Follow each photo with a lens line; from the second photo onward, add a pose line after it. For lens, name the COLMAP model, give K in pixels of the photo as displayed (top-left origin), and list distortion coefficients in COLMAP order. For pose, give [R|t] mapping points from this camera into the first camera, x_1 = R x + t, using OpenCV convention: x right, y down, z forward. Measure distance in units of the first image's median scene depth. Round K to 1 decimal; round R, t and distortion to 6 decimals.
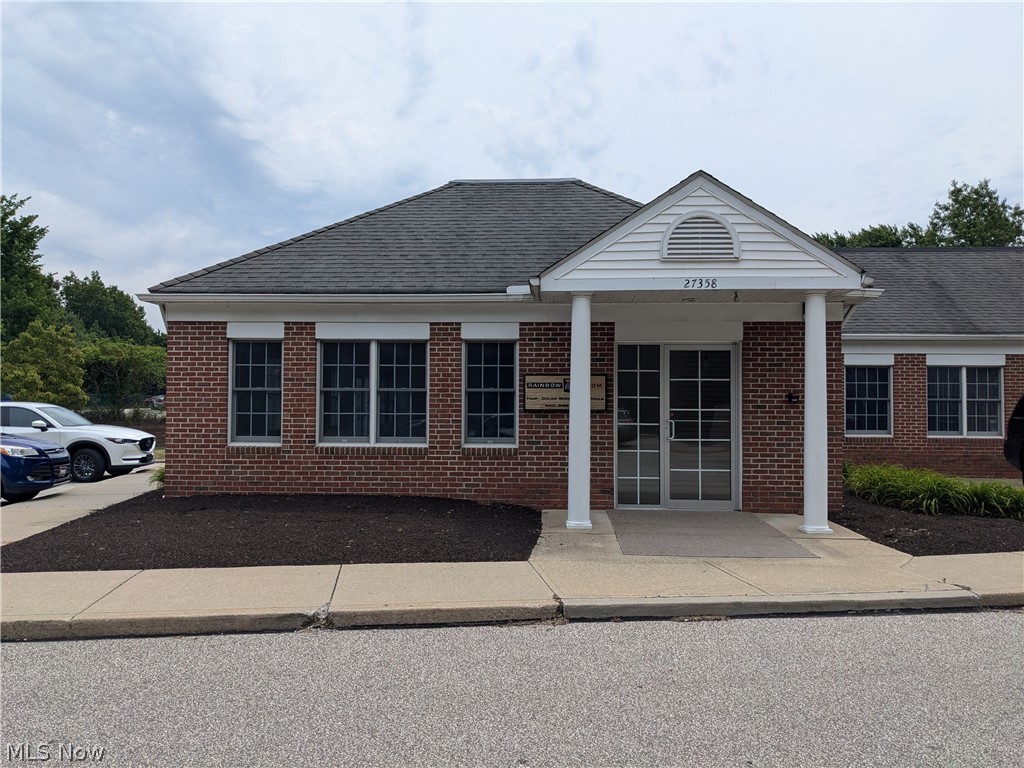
lens RADIAL K [[814.1, 0, 512.4], [0, 814.1, 378.0], [0, 0, 1]] dist [0.064020, -0.093864]
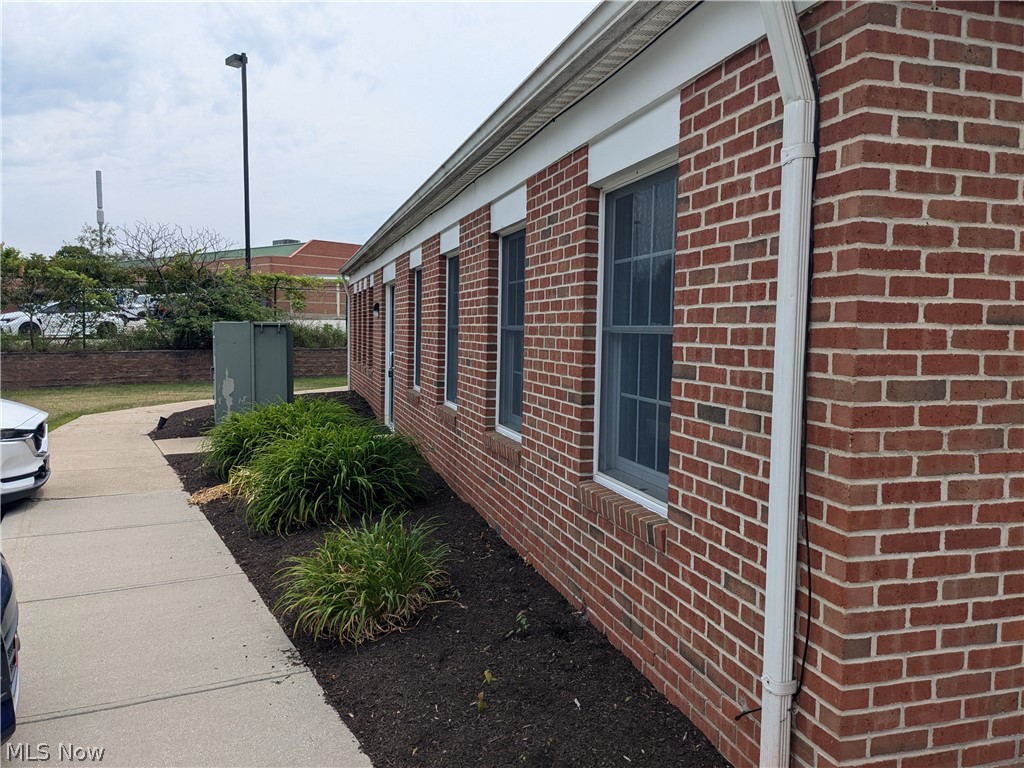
lens RADIAL K [[814.1, 0, 512.4], [0, 814.1, 378.0], [0, 0, 1]] dist [0.064020, -0.093864]
pose [[0.940491, -0.009491, 0.339687, -0.567824], [-0.024749, 0.995042, 0.096324, 0.006722], [-0.338917, -0.098998, 0.935593, 0.852526]]
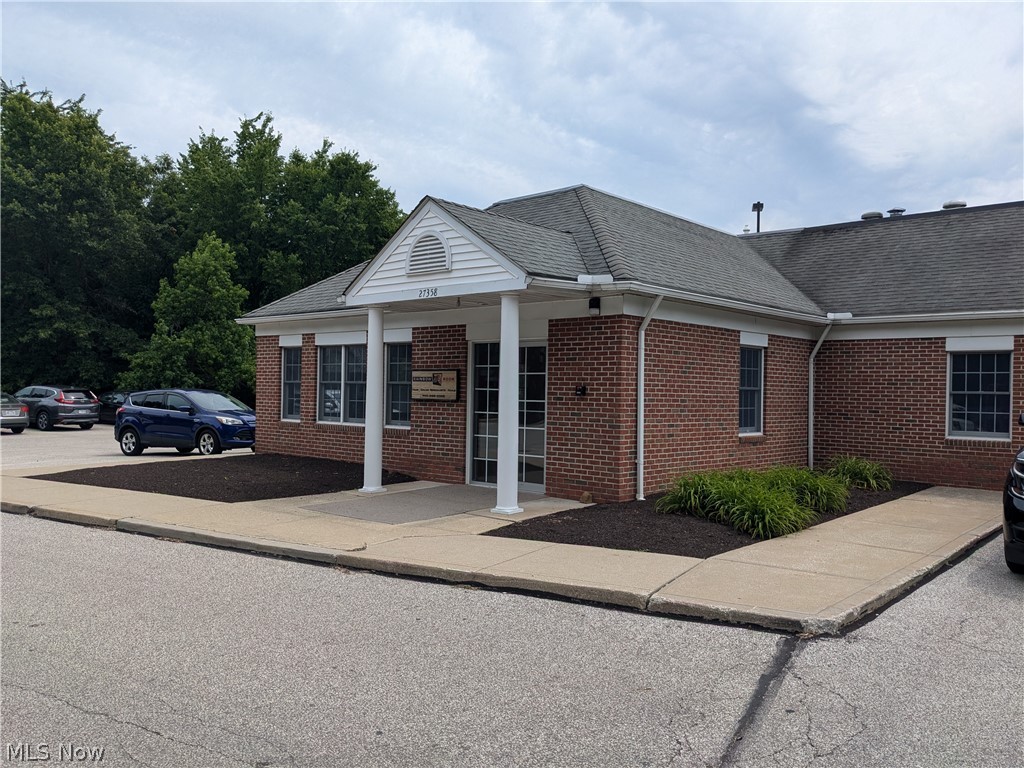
lens RADIAL K [[814.1, 0, 512.4], [0, 814.1, 378.0], [0, 0, 1]] dist [0.064020, -0.093864]
pose [[0.781391, -0.002690, -0.624036, 0.877428], [0.011017, 0.999894, 0.009485, -0.002308], [0.623945, -0.014286, 0.781338, 0.129036]]
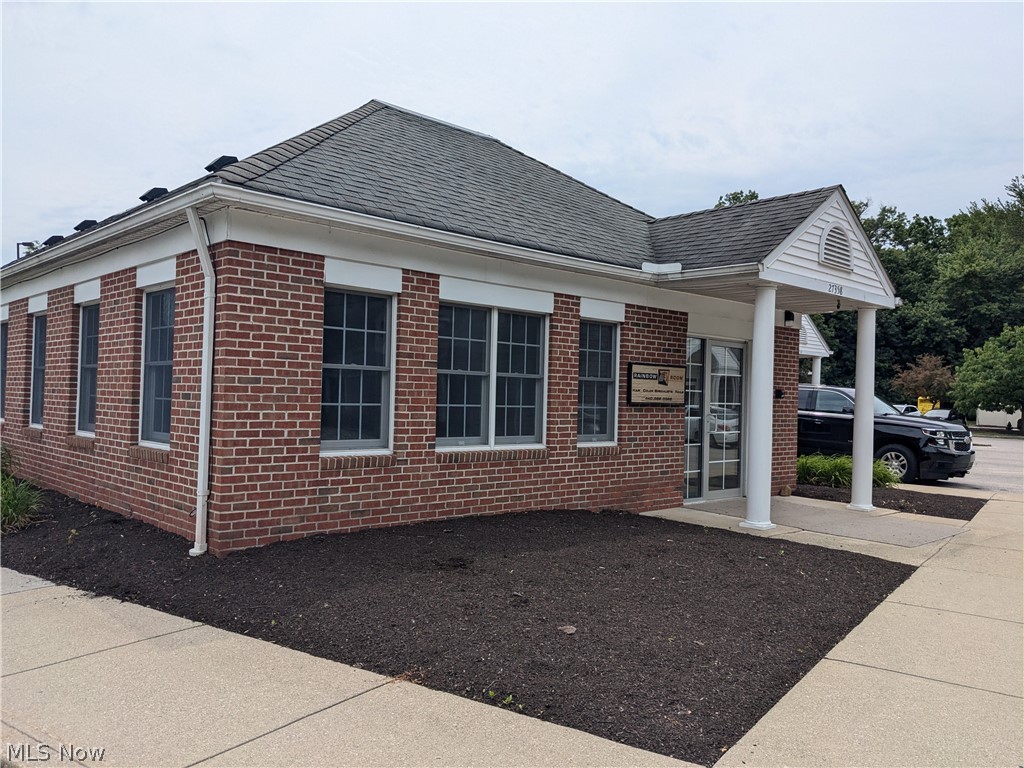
lens RADIAL K [[814.1, 0, 512.4], [0, 814.1, 378.0], [0, 0, 1]] dist [0.064020, -0.093864]
pose [[0.679059, 0.028174, 0.733543, -0.705094], [-0.047365, 0.998863, 0.005483, 0.012939], [-0.732554, -0.038467, 0.679621, 0.477242]]
